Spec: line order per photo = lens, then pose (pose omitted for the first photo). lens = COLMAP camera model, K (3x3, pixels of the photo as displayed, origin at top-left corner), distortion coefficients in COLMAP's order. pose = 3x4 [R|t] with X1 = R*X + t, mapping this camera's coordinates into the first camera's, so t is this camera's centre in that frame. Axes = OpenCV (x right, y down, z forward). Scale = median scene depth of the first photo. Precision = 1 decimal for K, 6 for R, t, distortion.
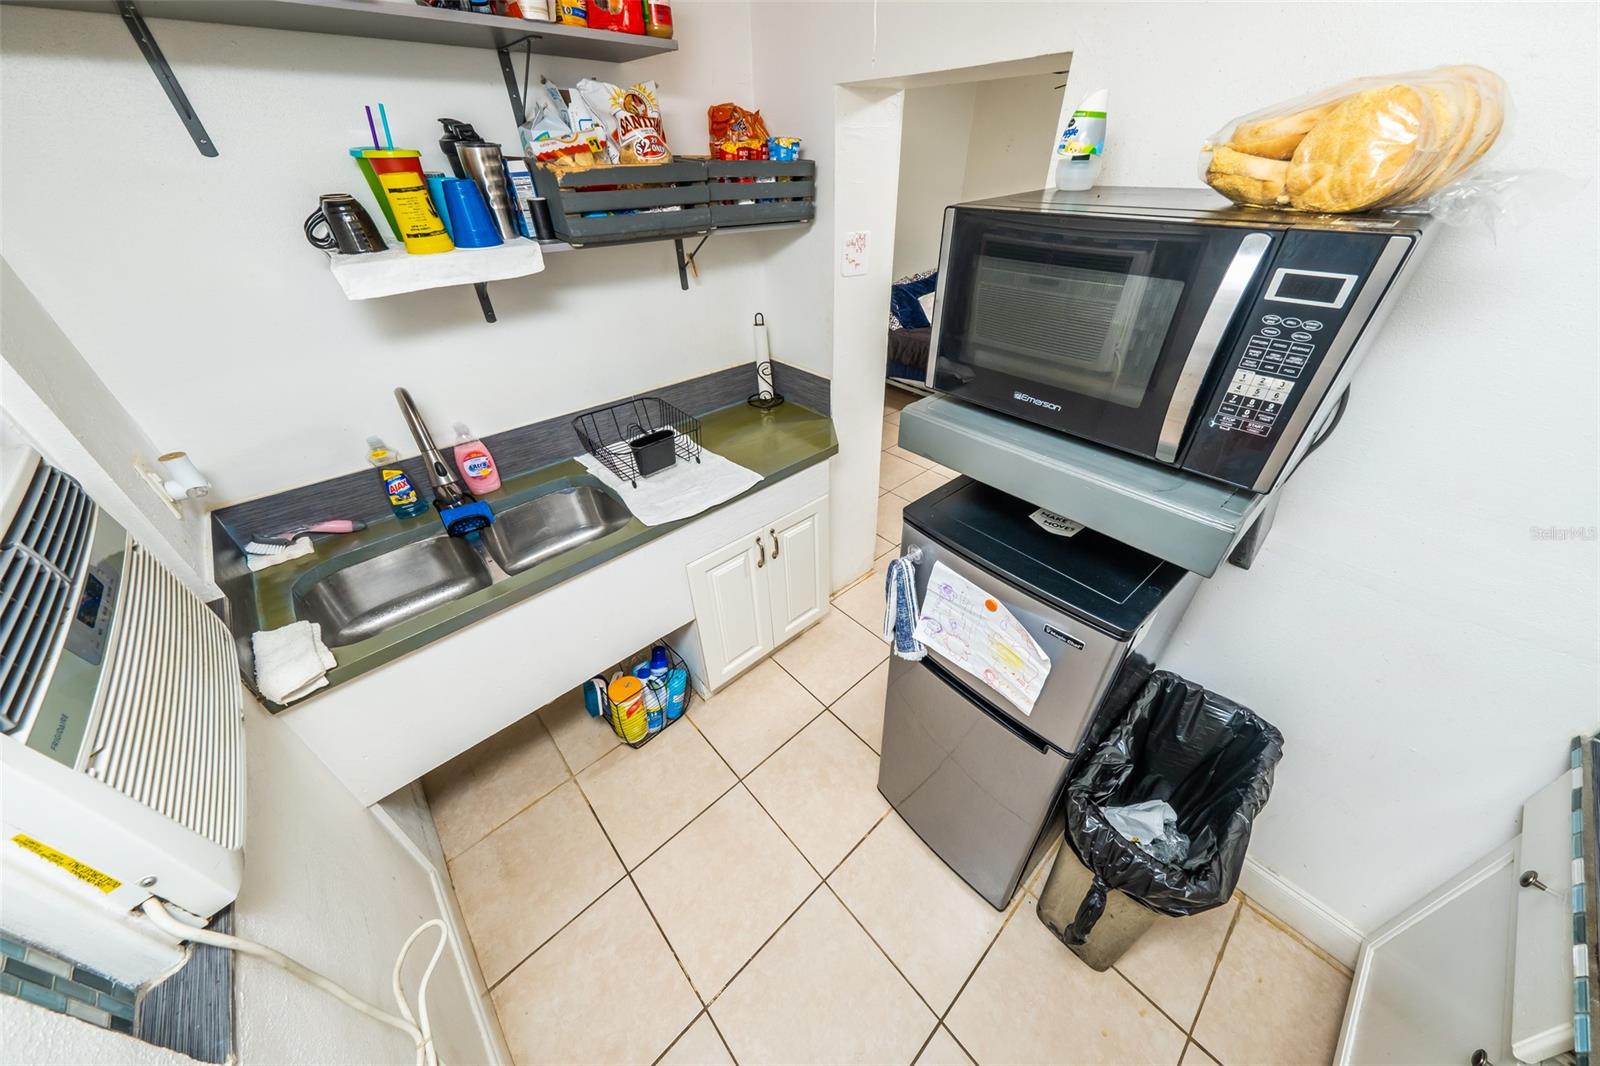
lens RADIAL K [[533.3, 0, 806.8], [0, 533.3, 523.7], [0, 0, 1]] dist [0.019170, -0.002301]
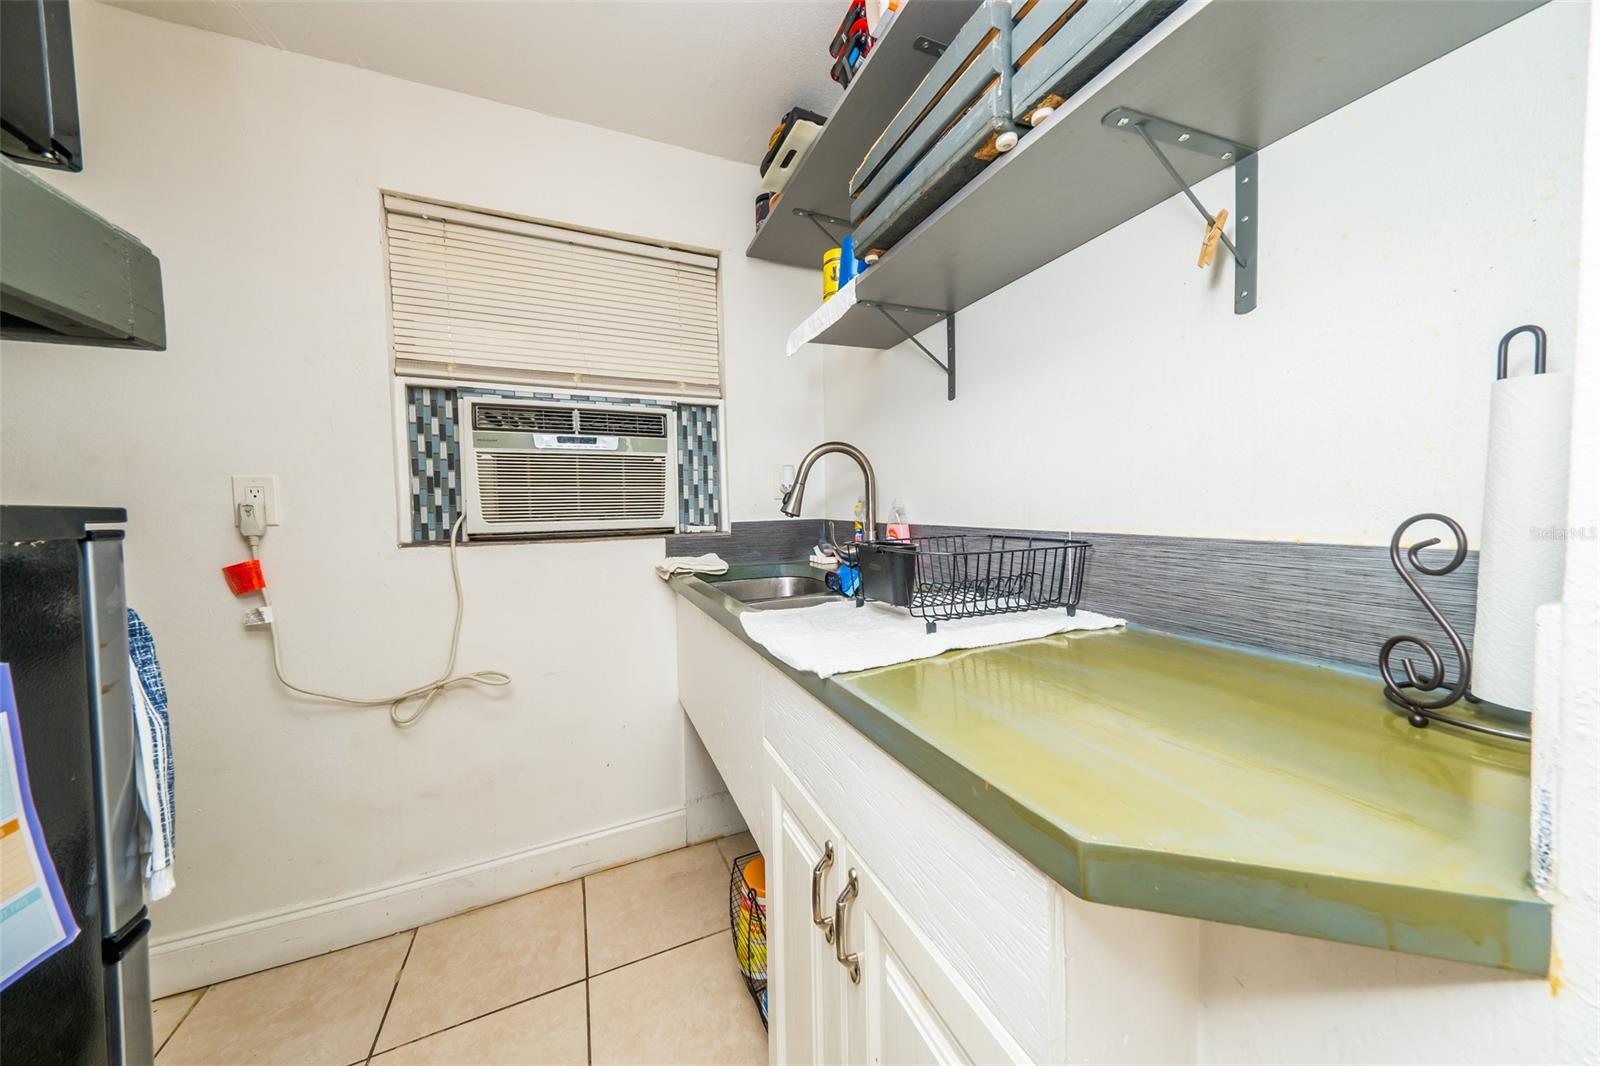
lens RADIAL K [[533.3, 0, 806.8], [0, 533.3, 523.7], [0, 0, 1]] dist [0.019170, -0.002301]
pose [[-0.338704, 0.034097, -0.940275, 0.299495], [-0.526069, 0.821682, 0.219296, -0.266104], [0.780084, 0.568926, -0.260369, 1.085335]]
